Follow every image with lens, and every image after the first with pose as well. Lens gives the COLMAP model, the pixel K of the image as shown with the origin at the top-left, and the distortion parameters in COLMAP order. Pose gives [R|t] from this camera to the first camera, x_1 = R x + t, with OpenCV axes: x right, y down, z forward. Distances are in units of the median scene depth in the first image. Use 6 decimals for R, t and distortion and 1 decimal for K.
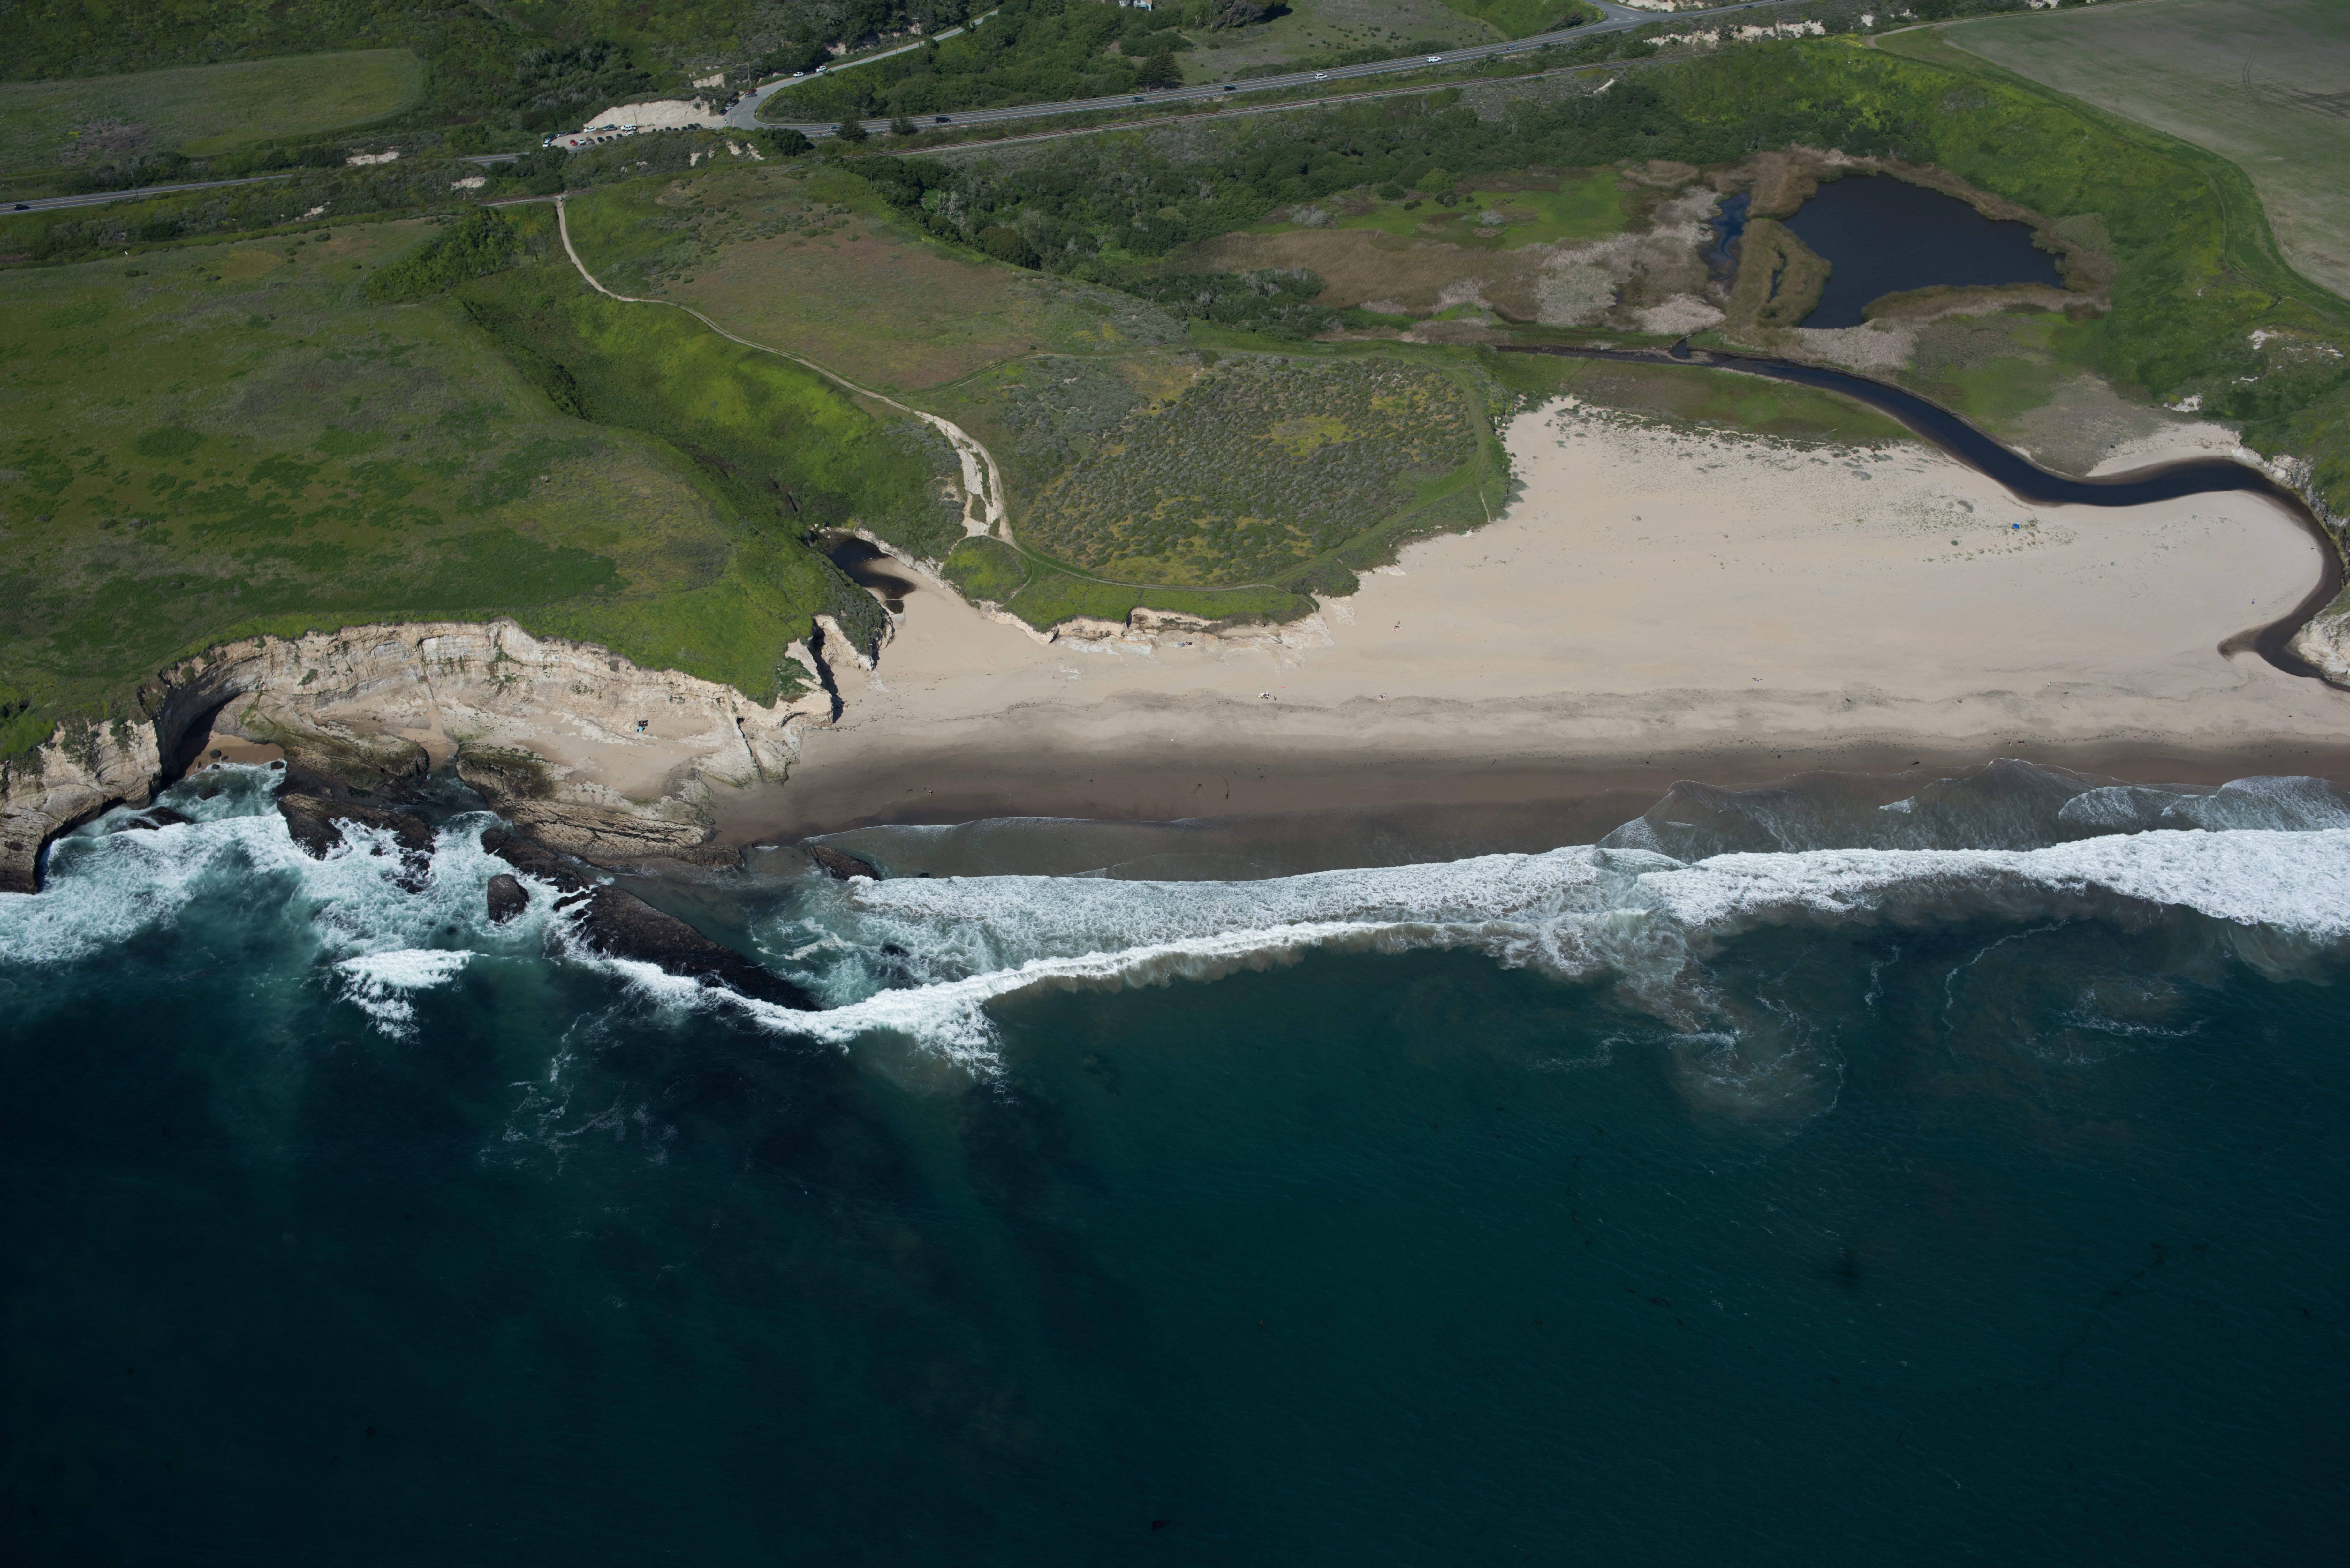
lens RADIAL K [[2702.3, 0, 1175.0], [0, 2702.3, 784.0], [0, 0, 1]] dist [-0.121219, 0.145899]
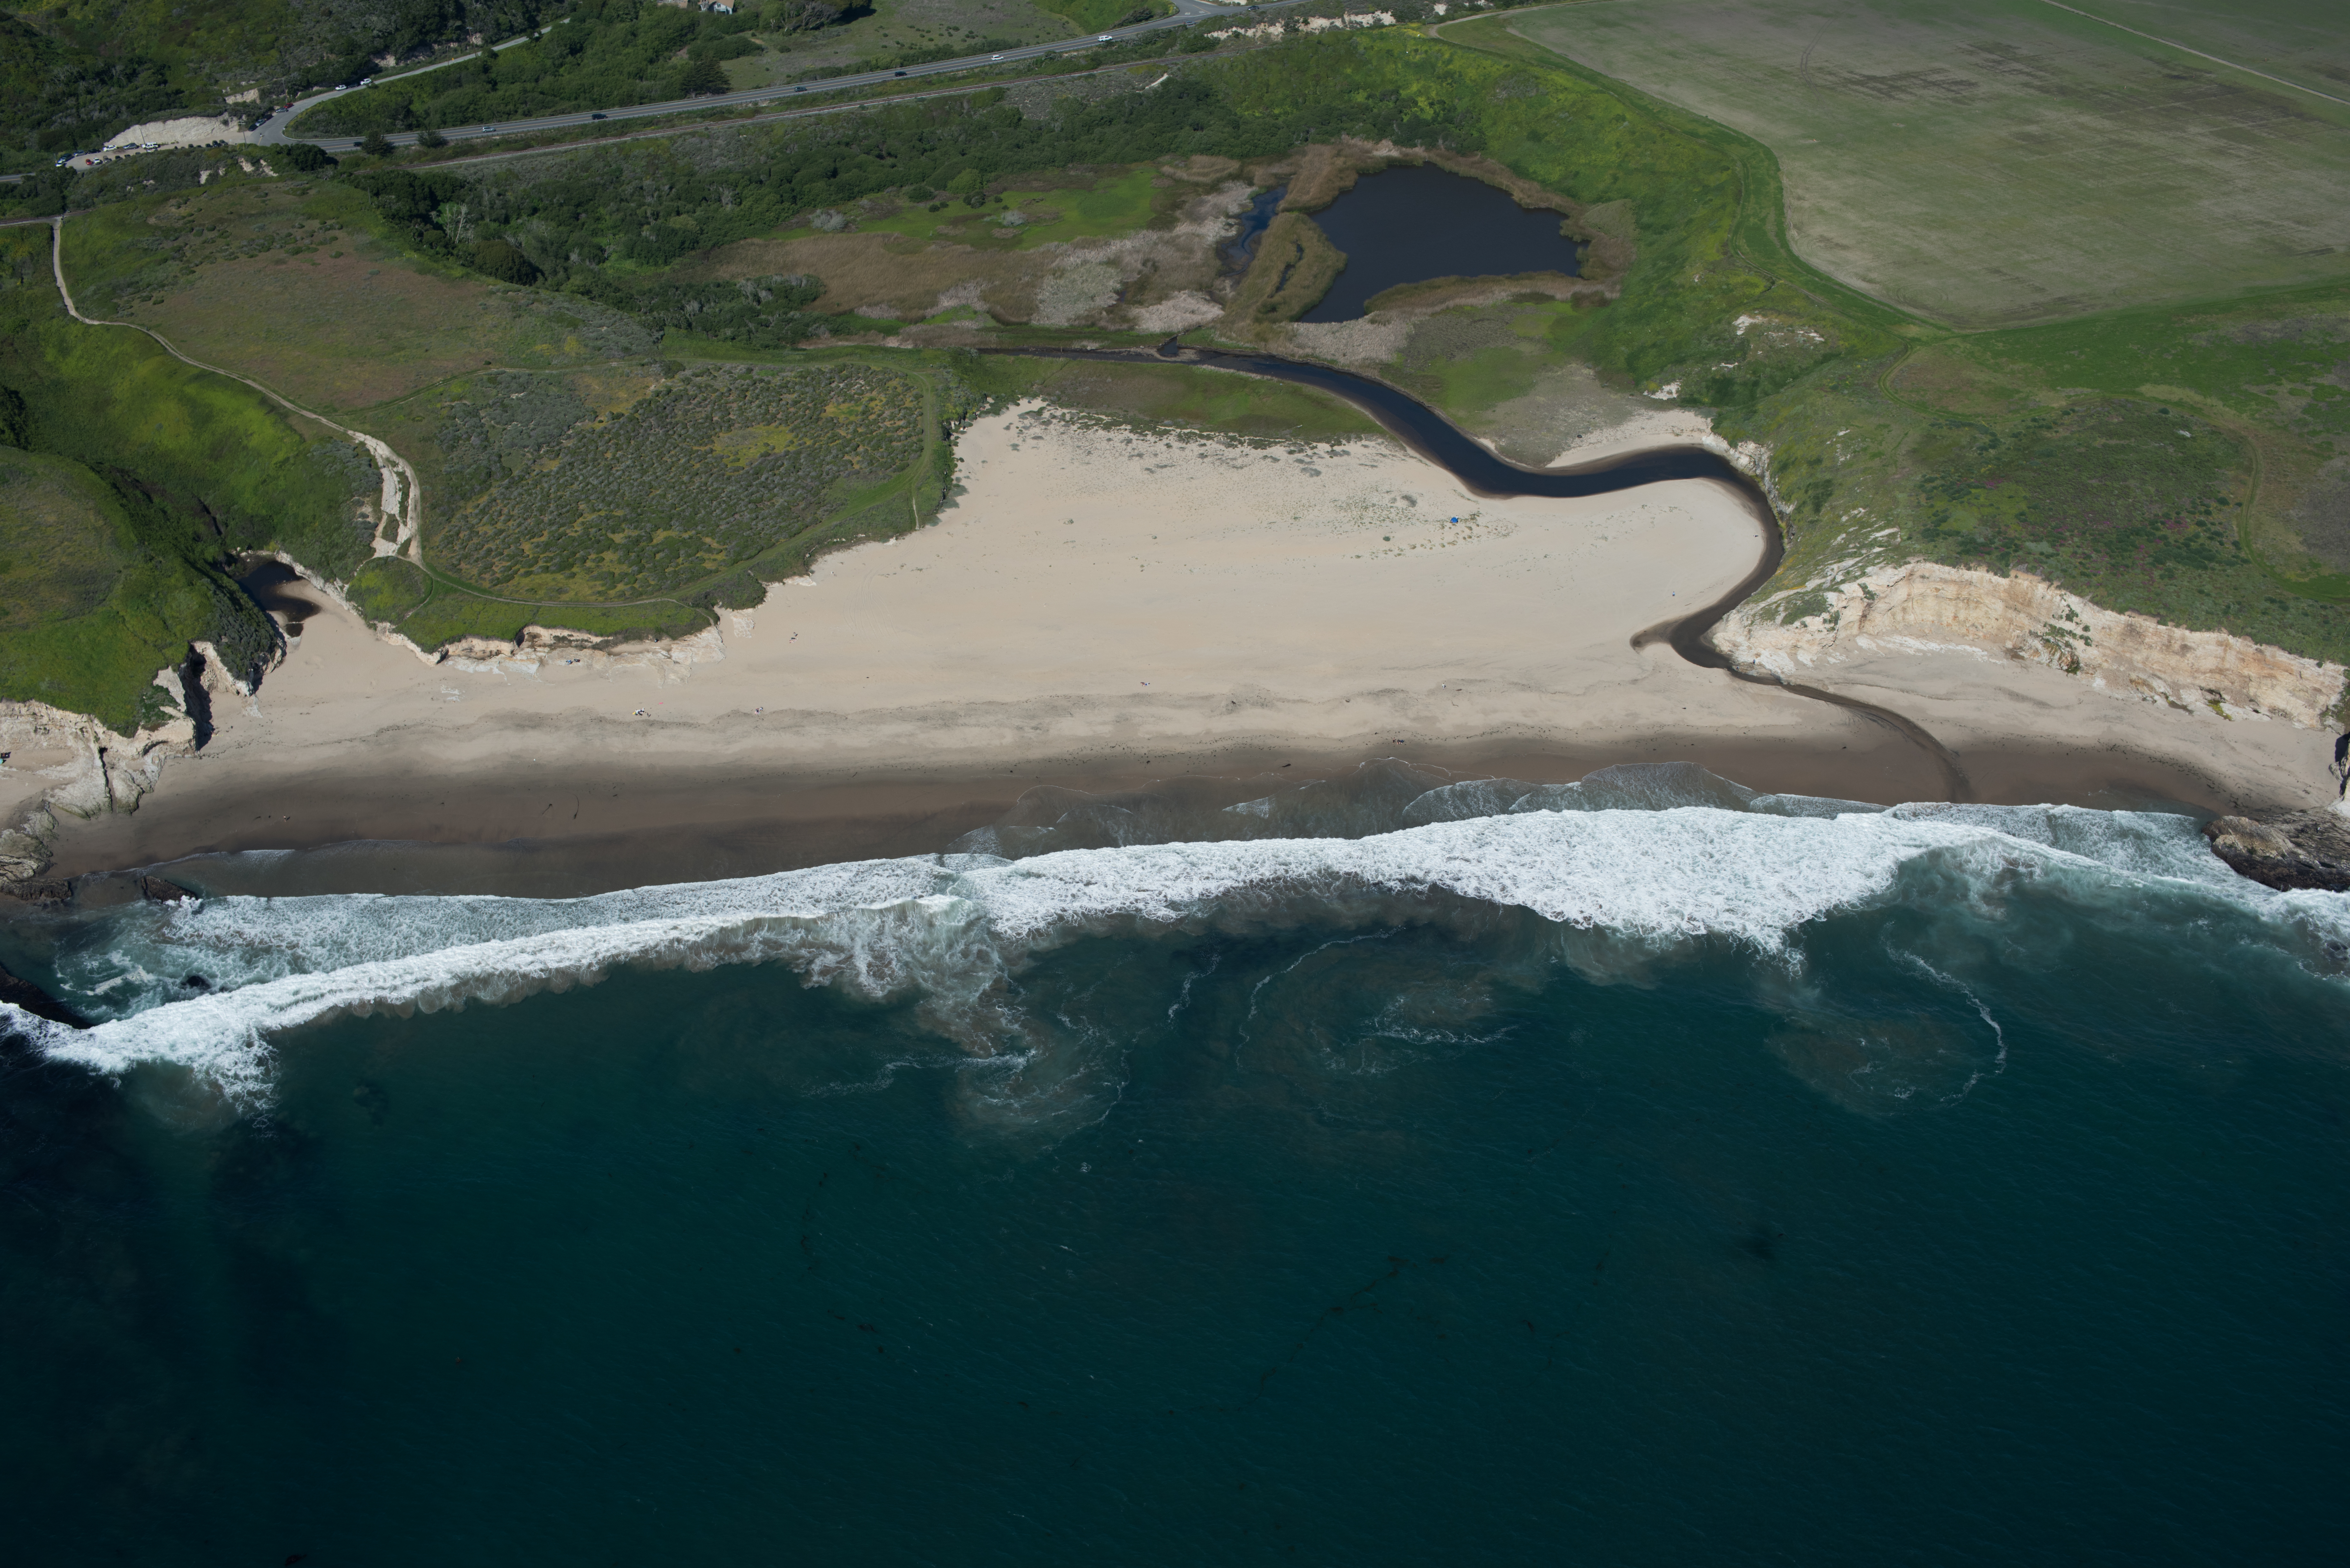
lens RADIAL K [[2702.3, 0, 1175.0], [0, 2702.3, 784.0], [0, 0, 1]] dist [-0.121219, 0.145899]
pose [[0.999125, -0.023394, 0.034675, 0.160106], [0.023315, 0.999725, 0.002701, -0.003722], [-0.034729, -0.001890, 0.999395, 0.006485]]
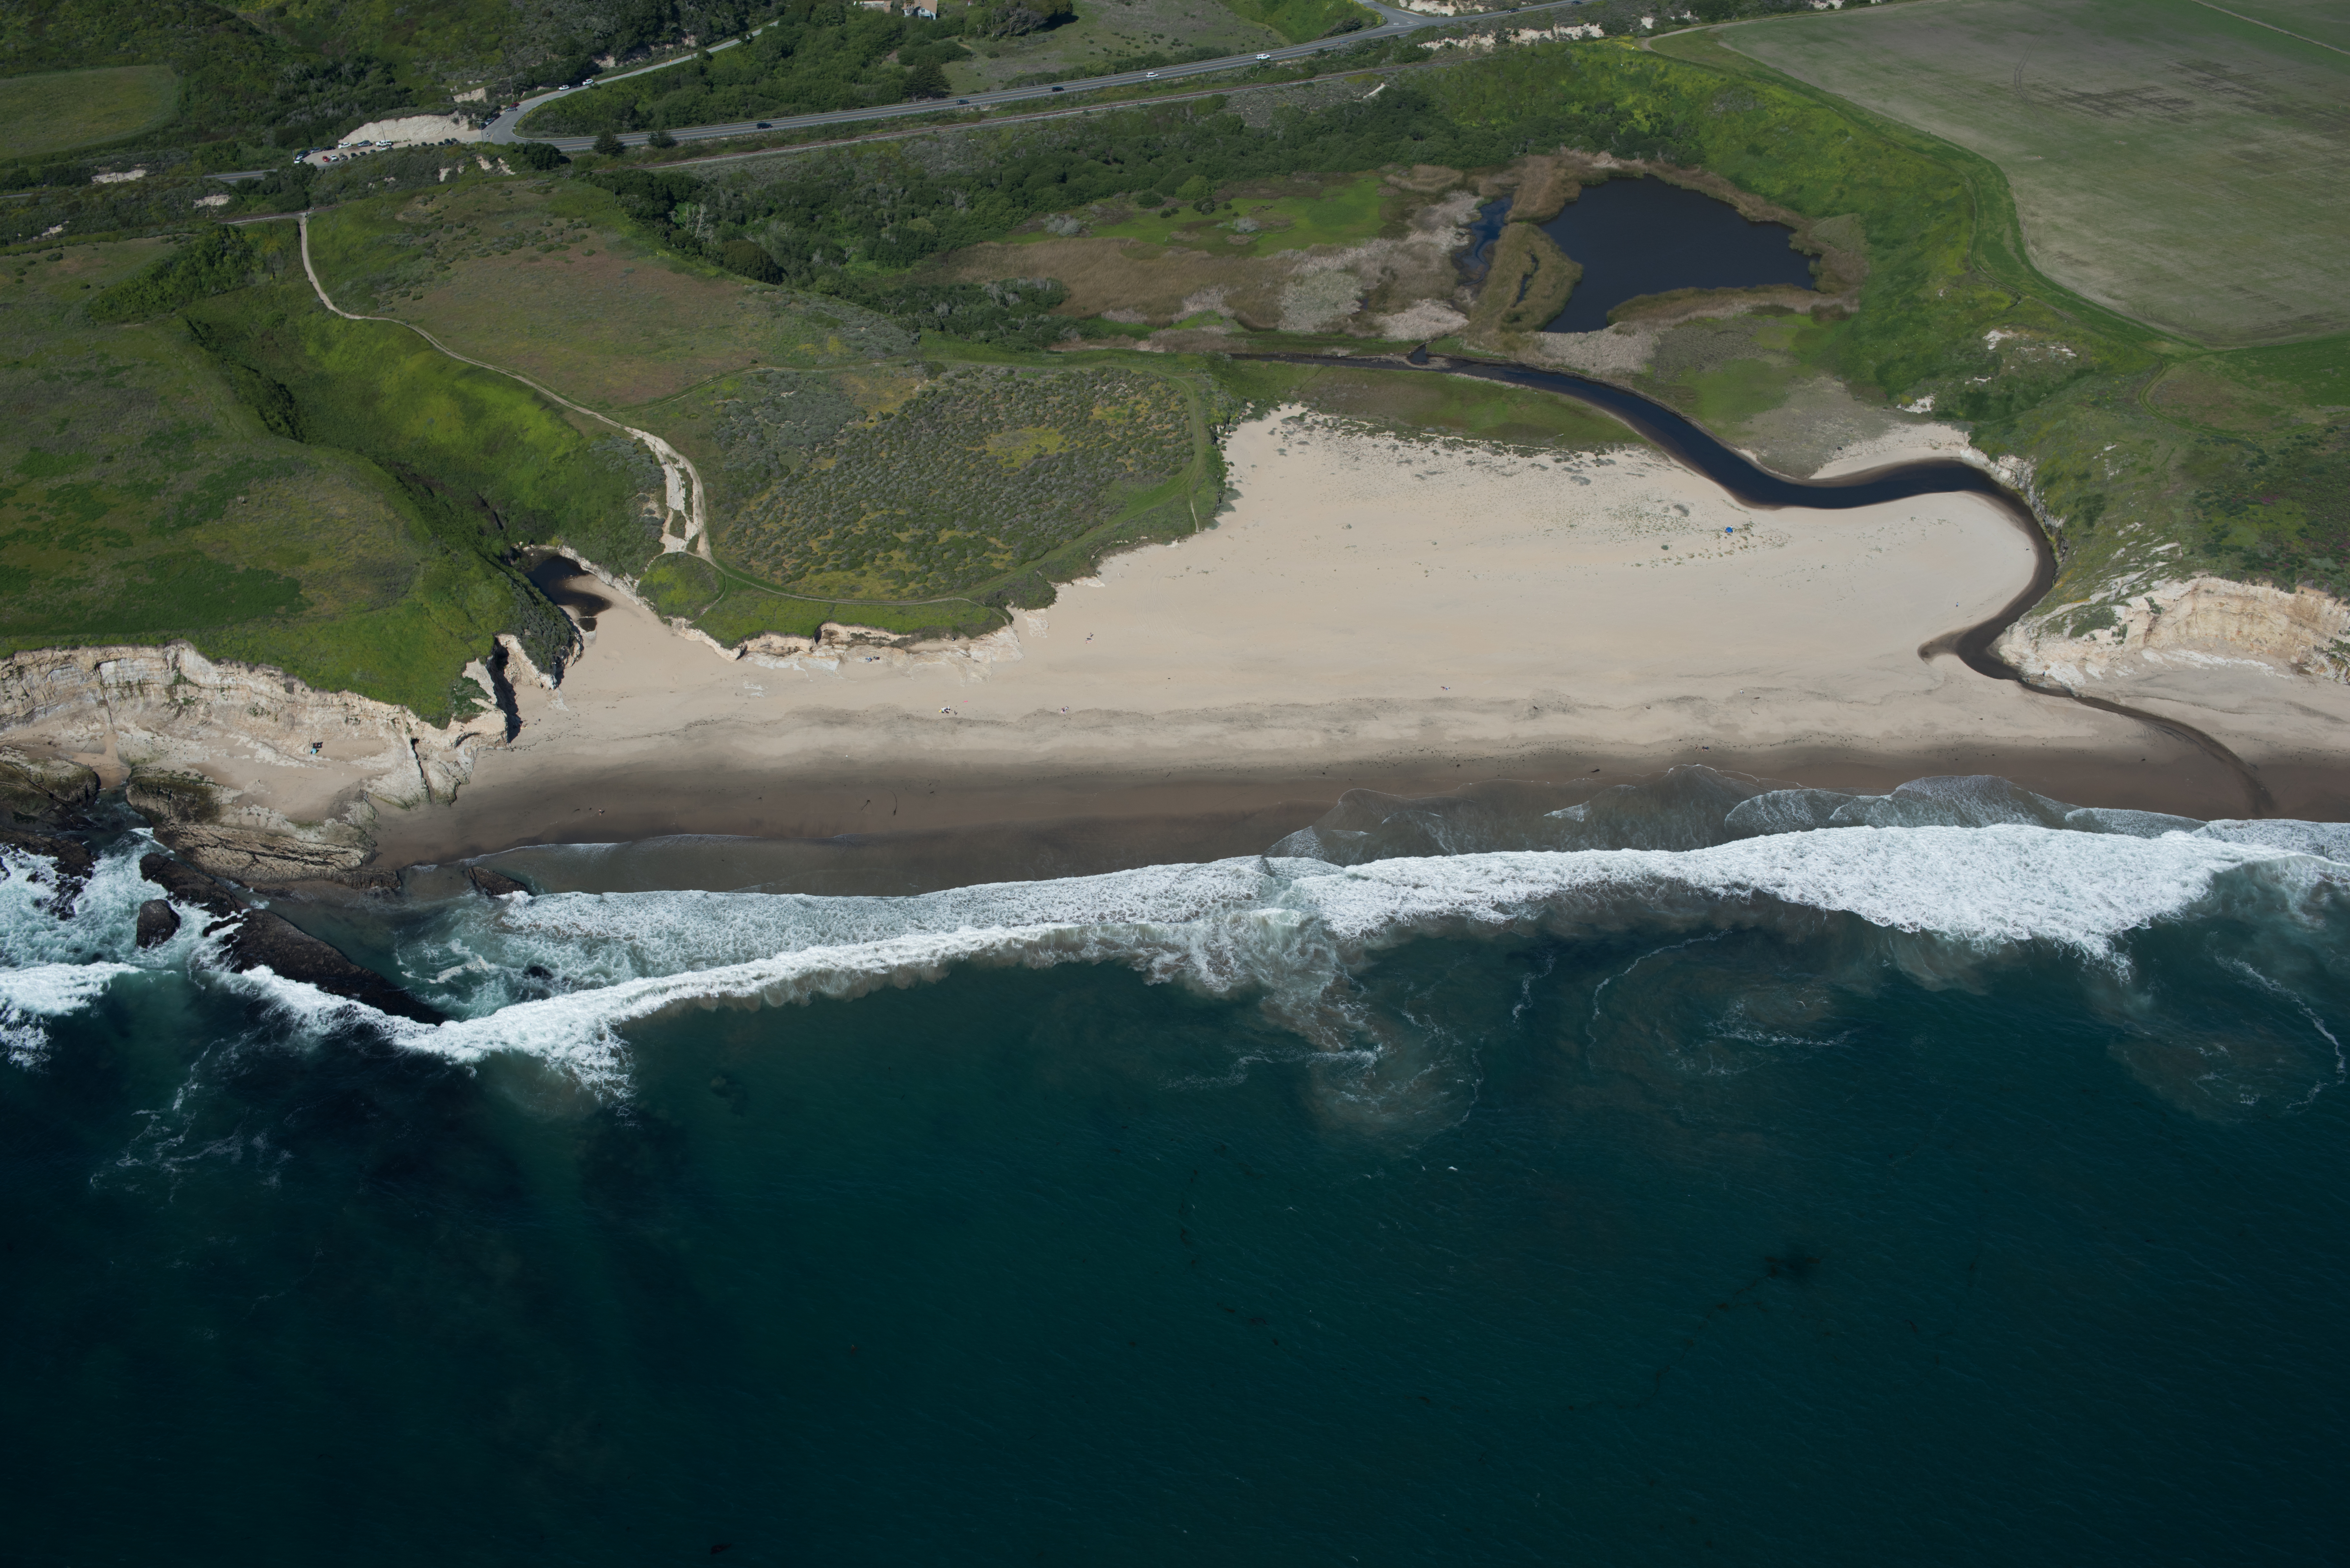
lens RADIAL K [[2702.3, 0, 1175.0], [0, 2702.3, 784.0], [0, 0, 1]] dist [-0.121219, 0.145899]
pose [[0.999743, -0.011290, 0.019650, 0.080461], [0.011324, 0.999935, -0.001613, -0.002452], [-0.019631, 0.001836, 0.999806, 0.004009]]
